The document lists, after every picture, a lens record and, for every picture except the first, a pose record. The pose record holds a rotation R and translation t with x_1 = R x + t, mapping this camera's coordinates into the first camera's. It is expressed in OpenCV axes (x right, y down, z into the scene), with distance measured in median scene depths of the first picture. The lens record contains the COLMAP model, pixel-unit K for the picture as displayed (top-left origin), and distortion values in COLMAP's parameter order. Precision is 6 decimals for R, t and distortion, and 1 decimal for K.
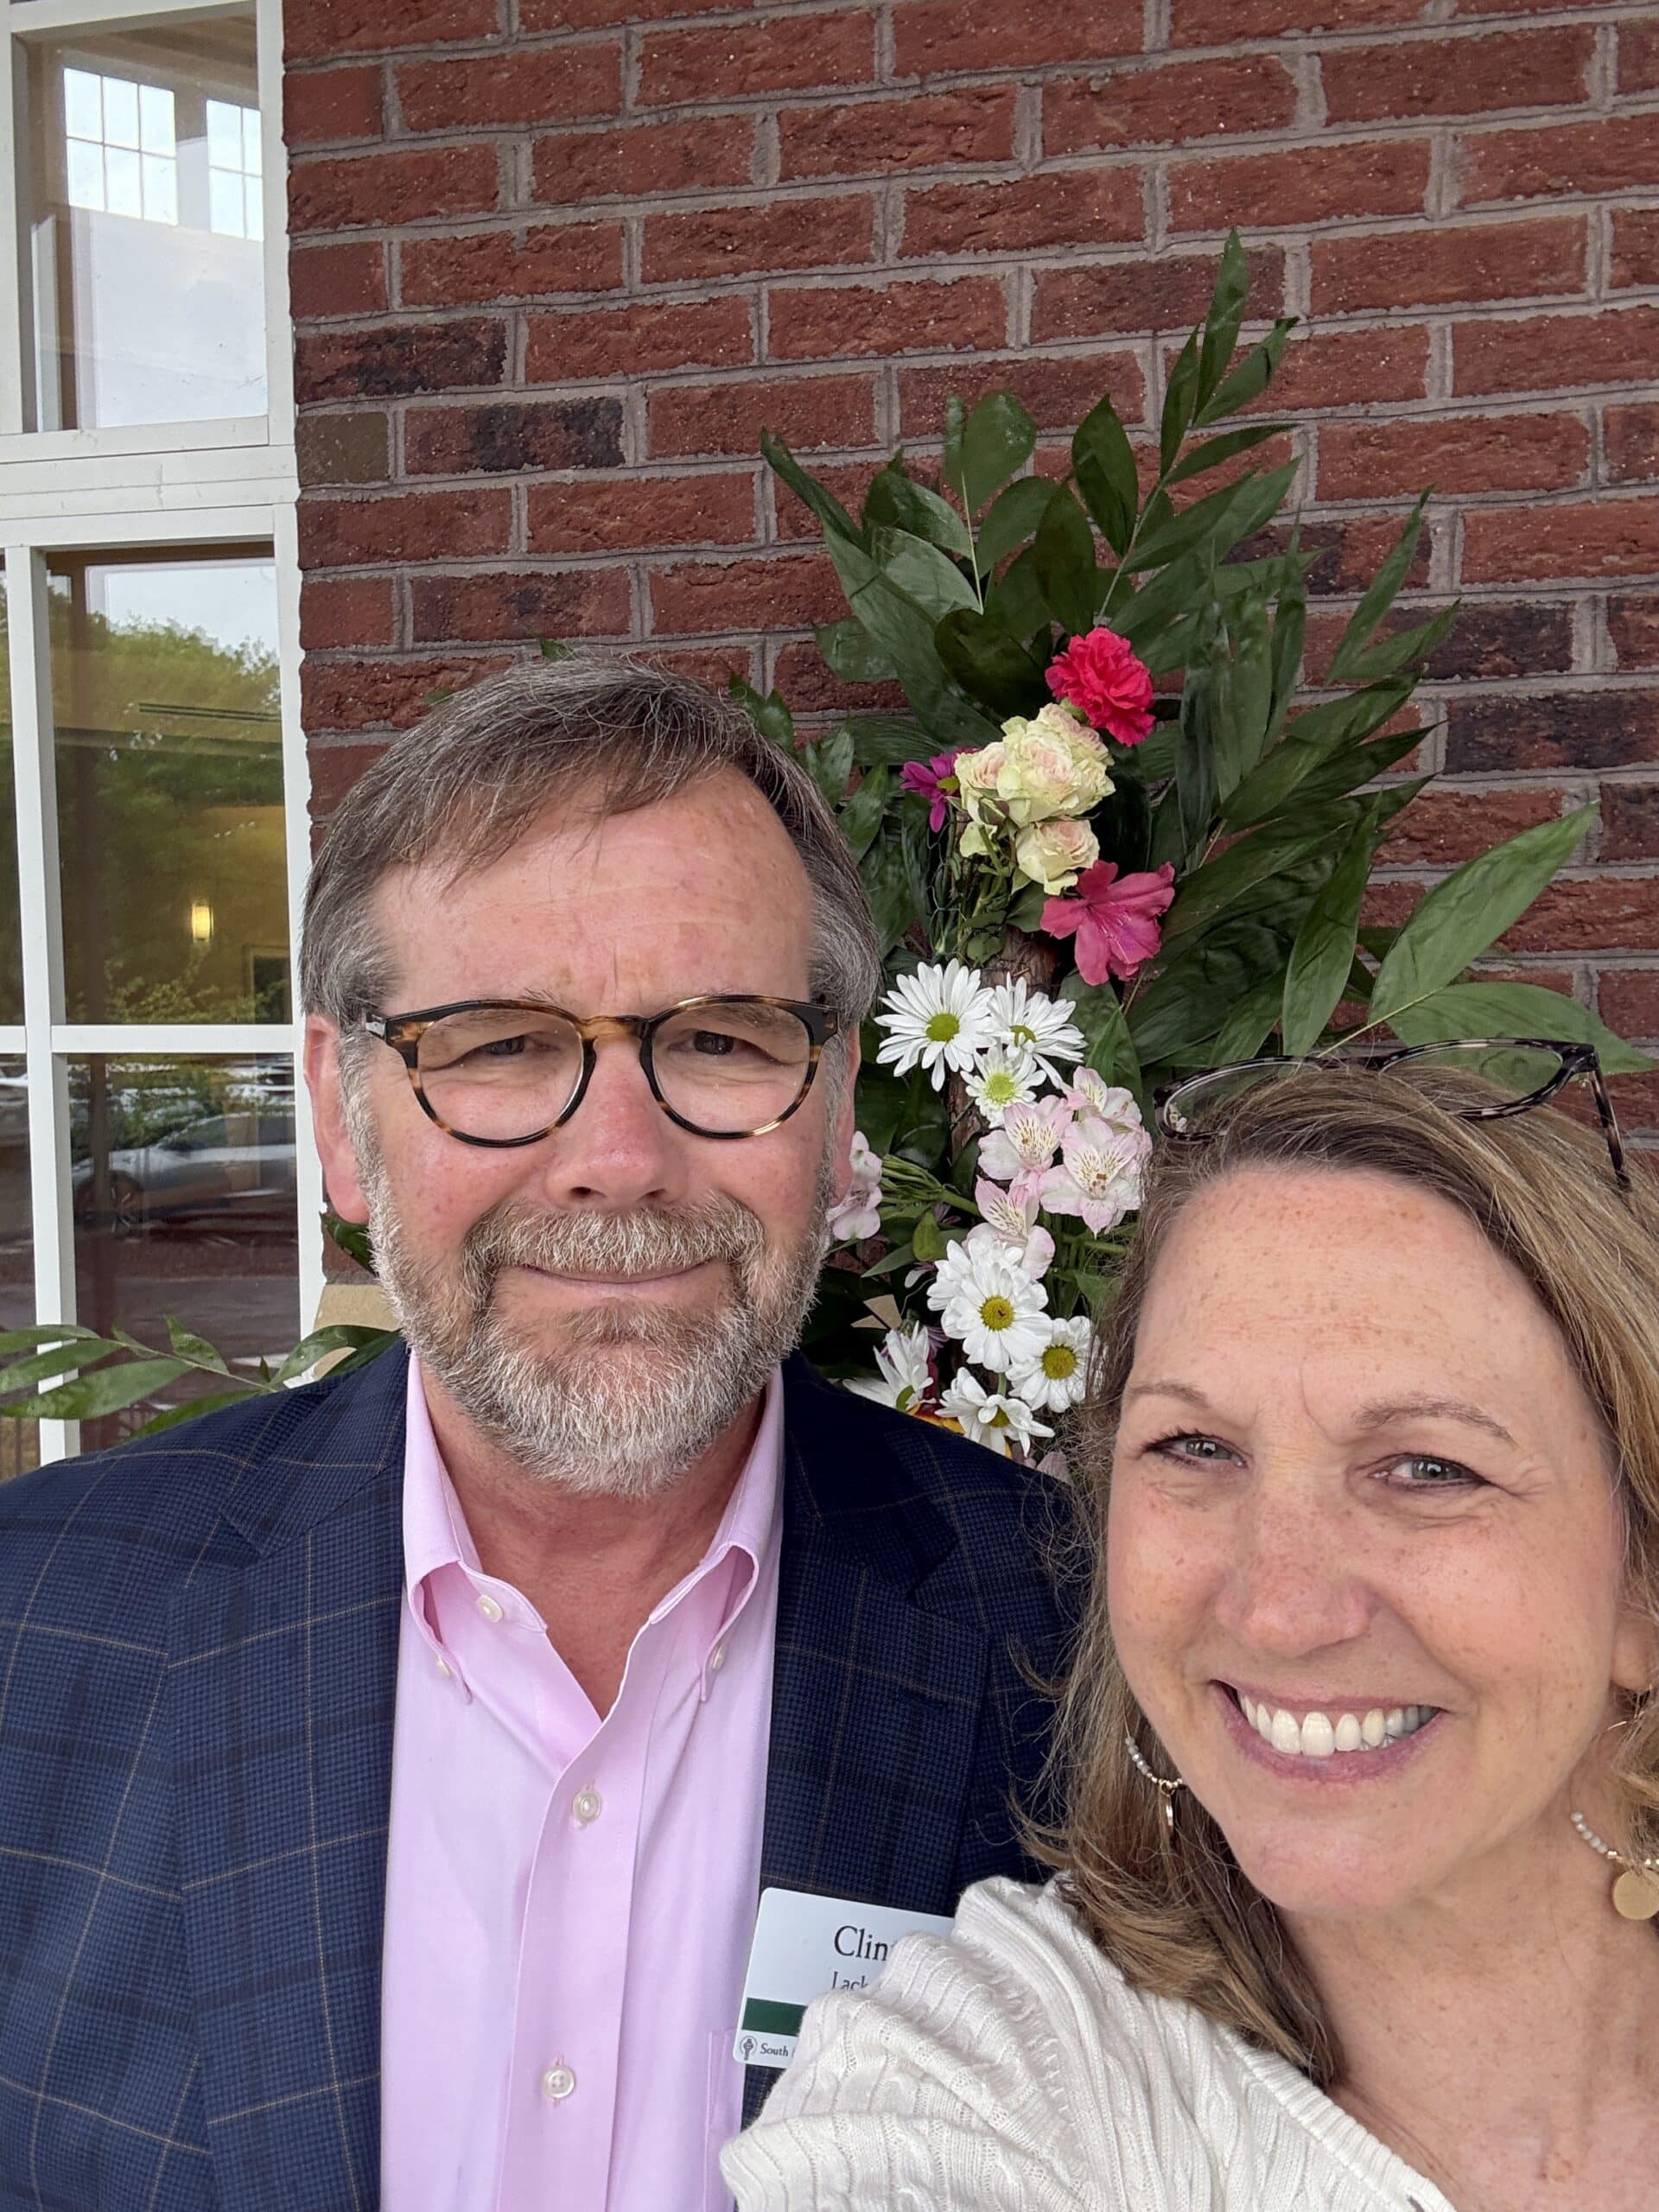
lens RADIAL K [[2055.6, 0, 802.1], [0, 2055.6, 1126.7], [0, 0, 1]] dist [0.032993, 0.000000]
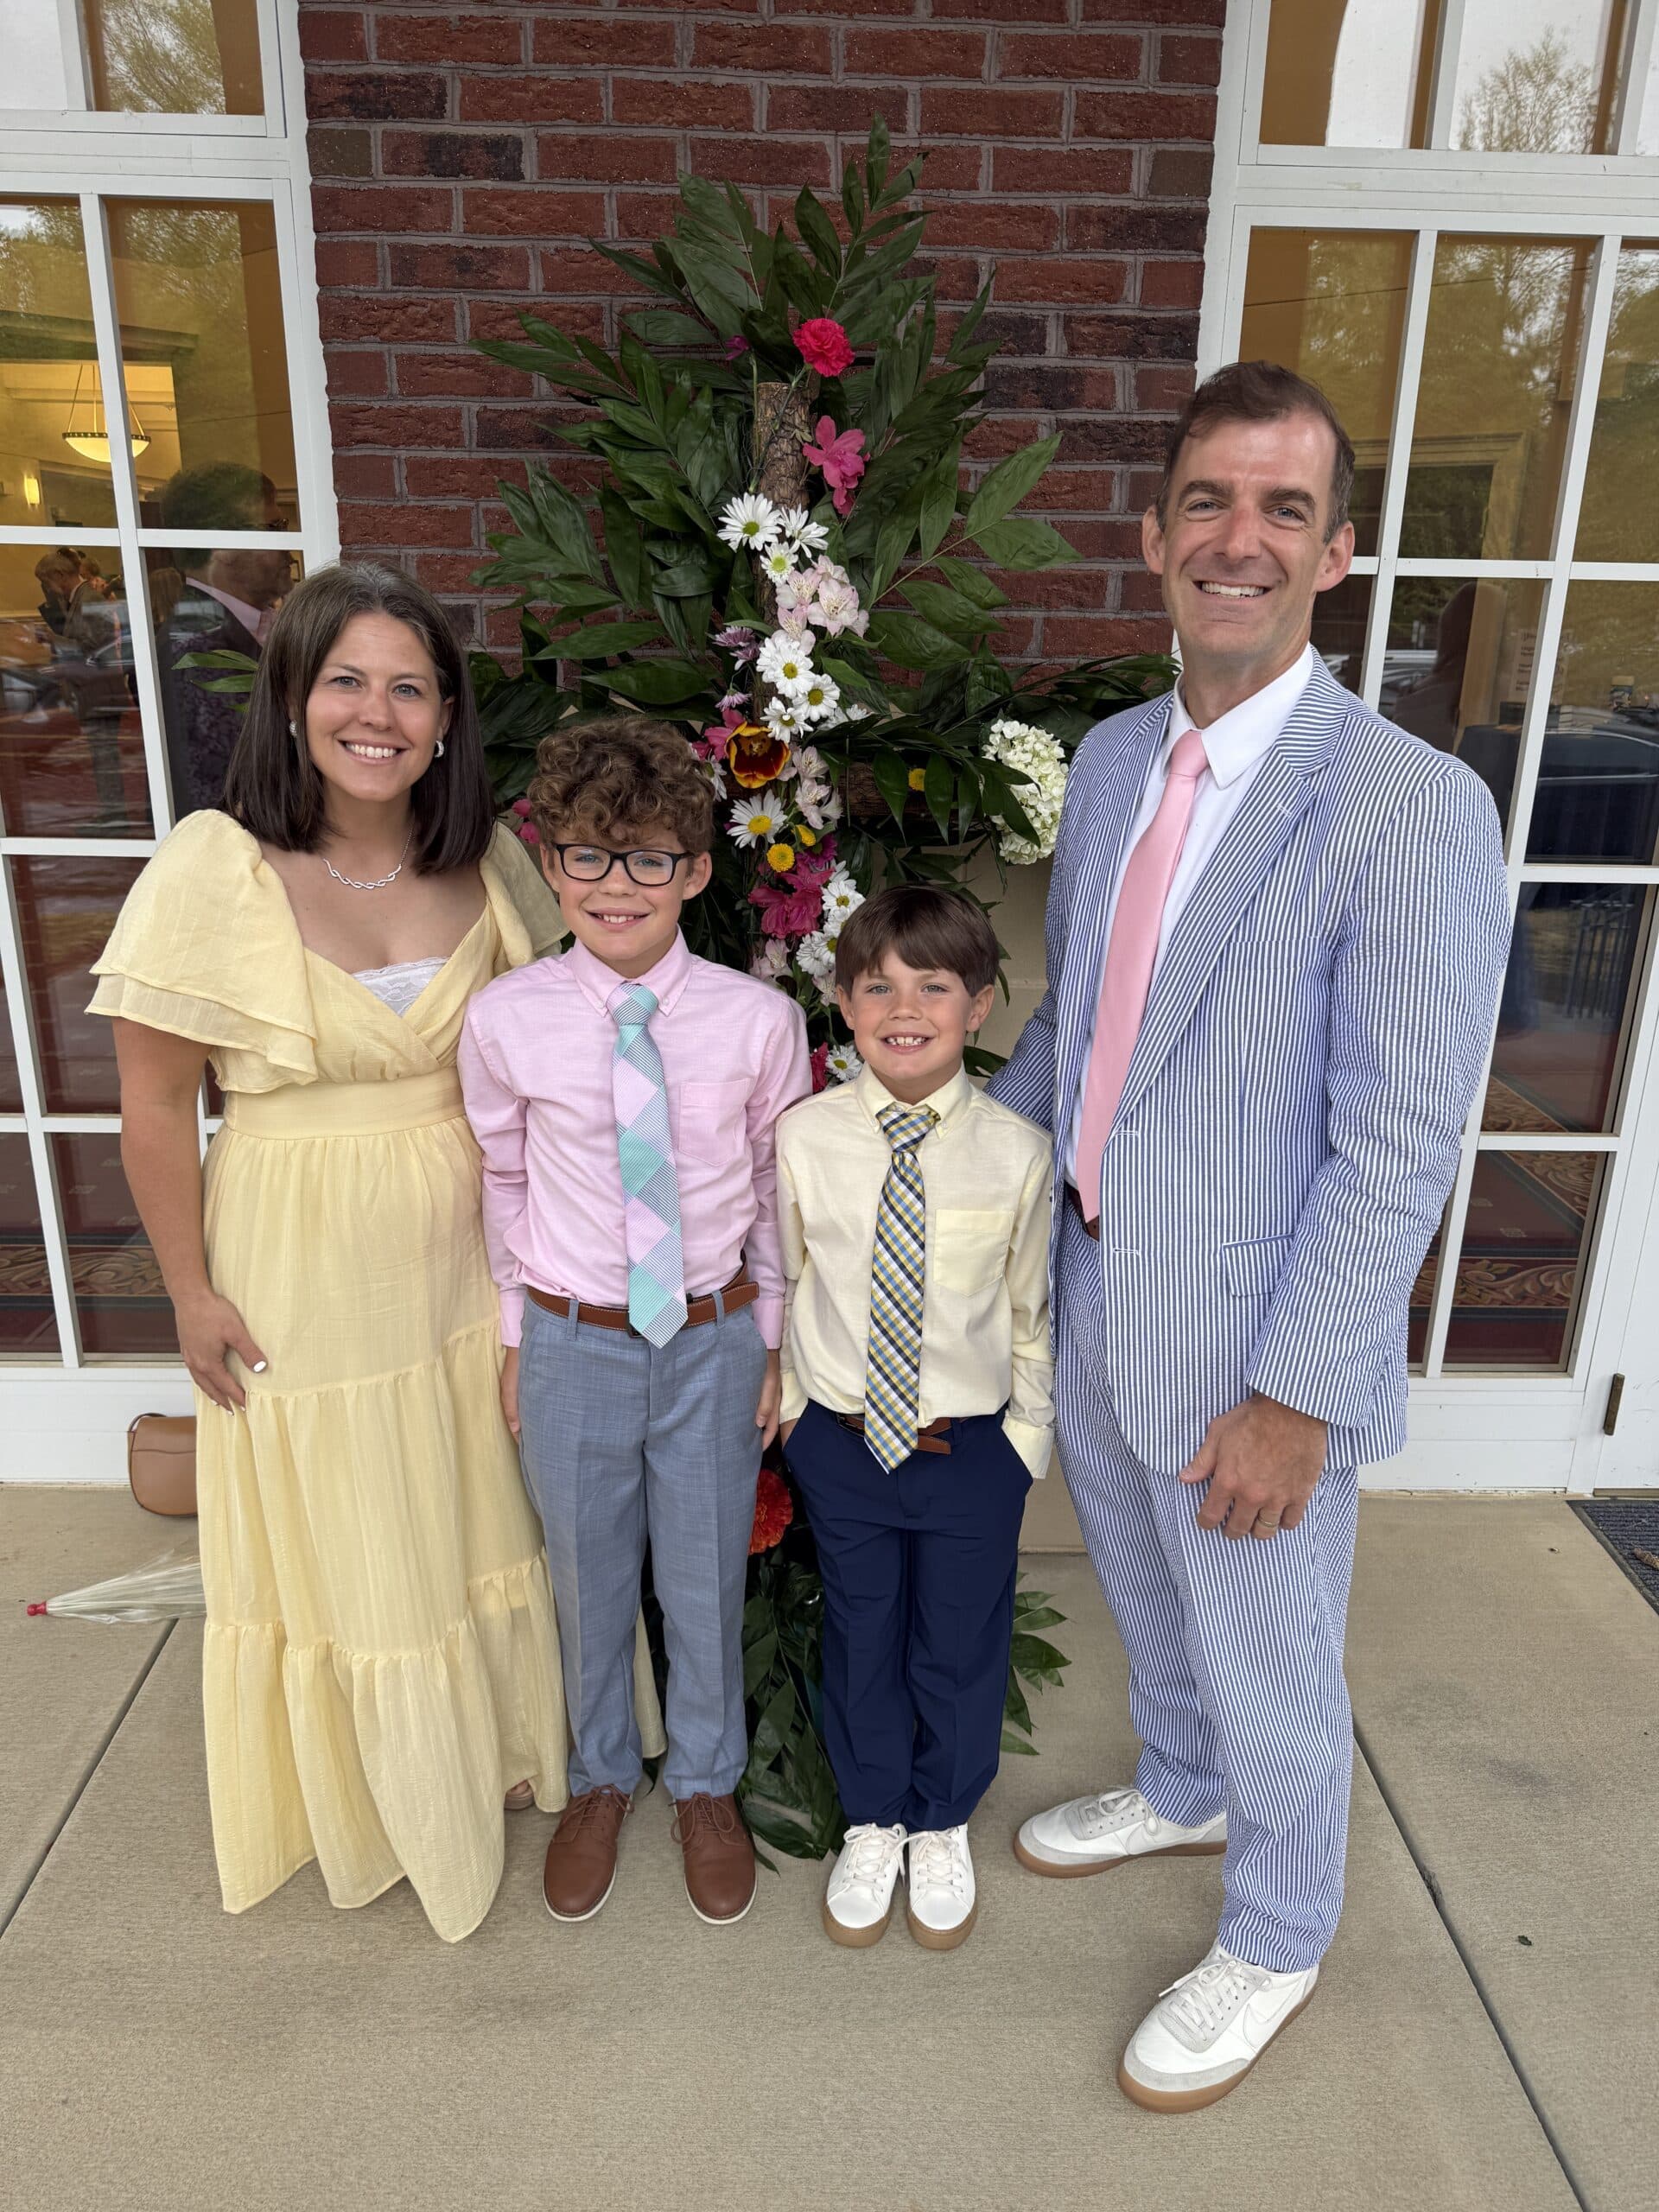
lens RADIAL K [[1566.3, 0, 829.4], [0, 1566.3, 1103.8], [0, 0, 1]] dist [-0.002792, -0.007719]
pose [[0.967844, -0.053182, 0.245865, -0.211112], [-0.014685, 0.963784, 0.266279, 0.064919], [-0.251122, -0.261327, 0.932012, -0.473900]]
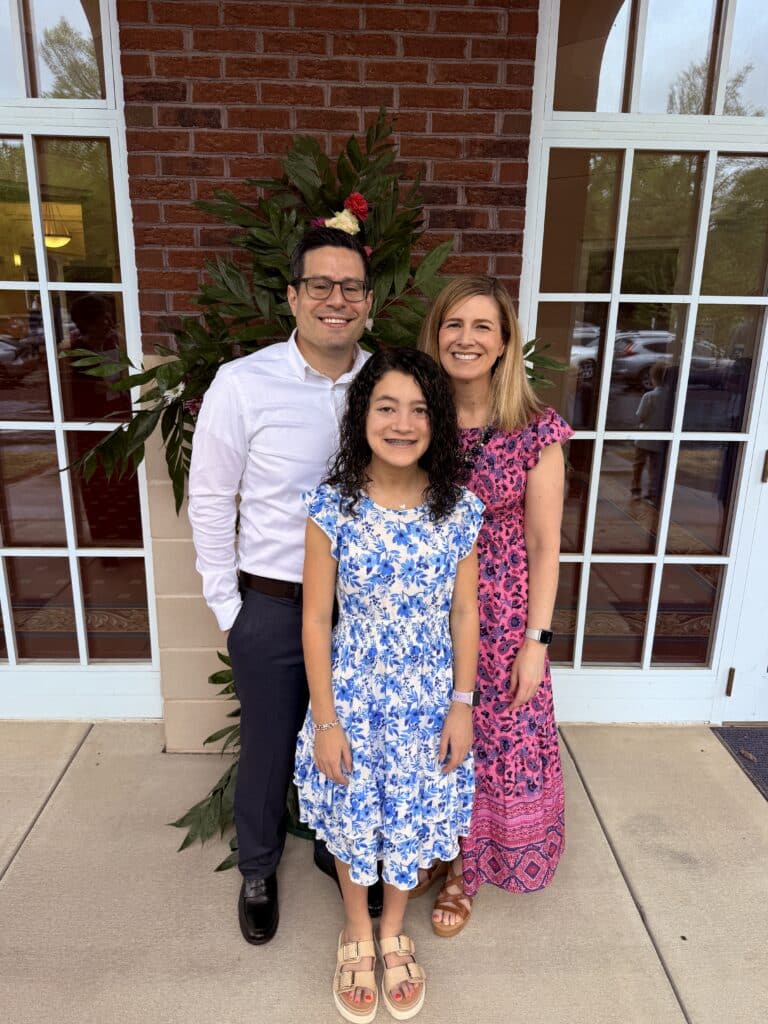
lens RADIAL K [[725.1, 0, 381.4], [0, 725.1, 507.8], [0, 0, 1]] dist [-0.002792, -0.007719]
pose [[0.968325, -0.043372, 0.245897, -0.168168], [-0.013372, 0.974378, 0.224520, 0.054124], [-0.249335, -0.220696, 0.942934, -0.491609]]
